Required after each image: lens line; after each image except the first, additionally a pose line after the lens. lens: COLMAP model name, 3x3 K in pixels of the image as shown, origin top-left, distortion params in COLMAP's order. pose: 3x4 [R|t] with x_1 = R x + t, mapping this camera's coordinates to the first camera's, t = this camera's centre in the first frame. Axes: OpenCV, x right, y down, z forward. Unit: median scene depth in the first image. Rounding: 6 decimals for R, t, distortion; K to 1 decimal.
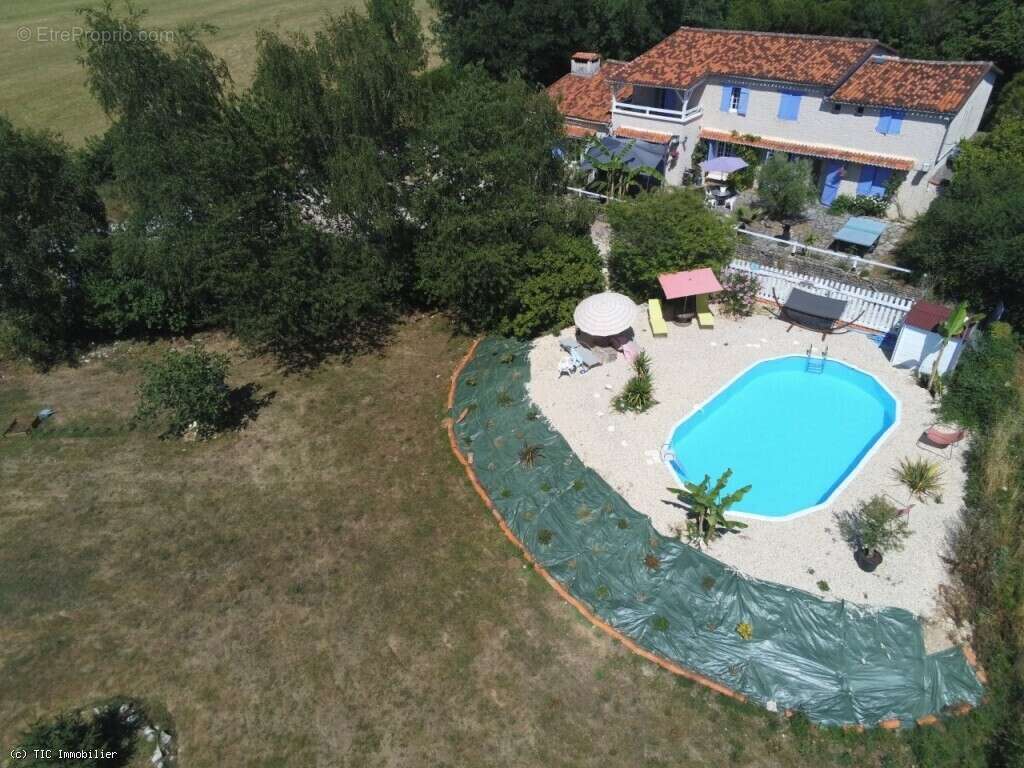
lens RADIAL K [[668.1, 0, 512.0], [0, 668.1, 384.0], [0, 0, 1]] dist [0.004336, 0.001266]
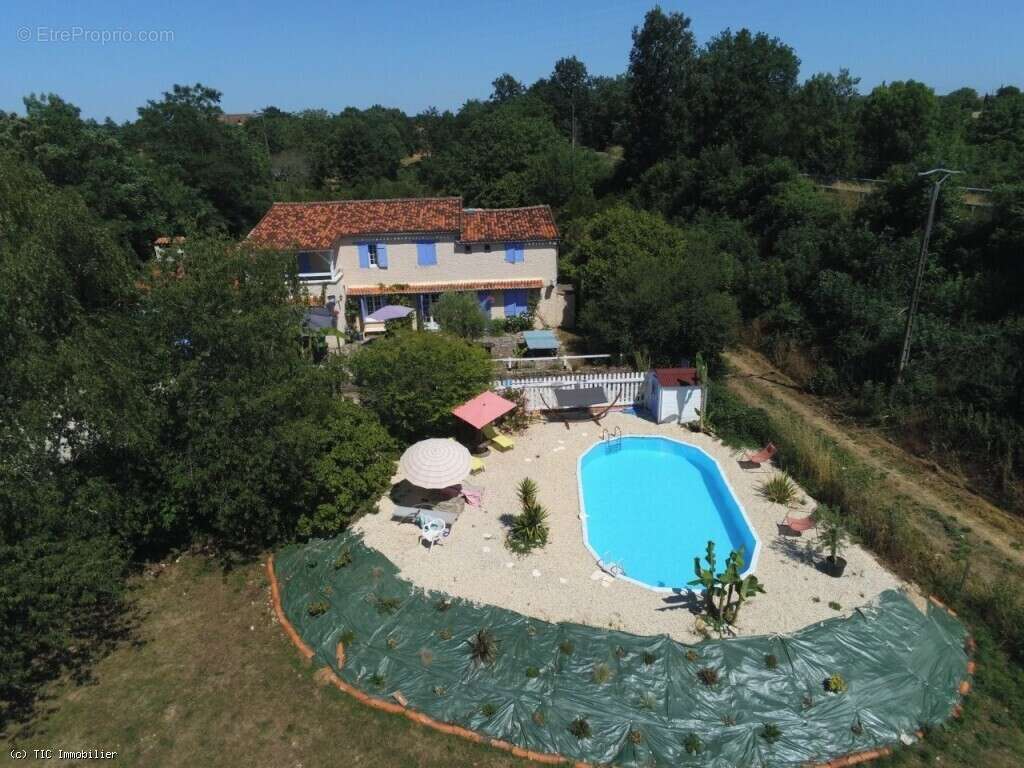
lens RADIAL K [[668.1, 0, 512.0], [0, 668.1, 384.0], [0, 0, 1]] dist [0.004336, 0.001266]
pose [[0.727305, -0.230592, 0.646417, -0.296778], [0.396984, 0.909659, -0.122162, -0.048777], [-0.559850, 0.345466, 0.753141, 0.238890]]
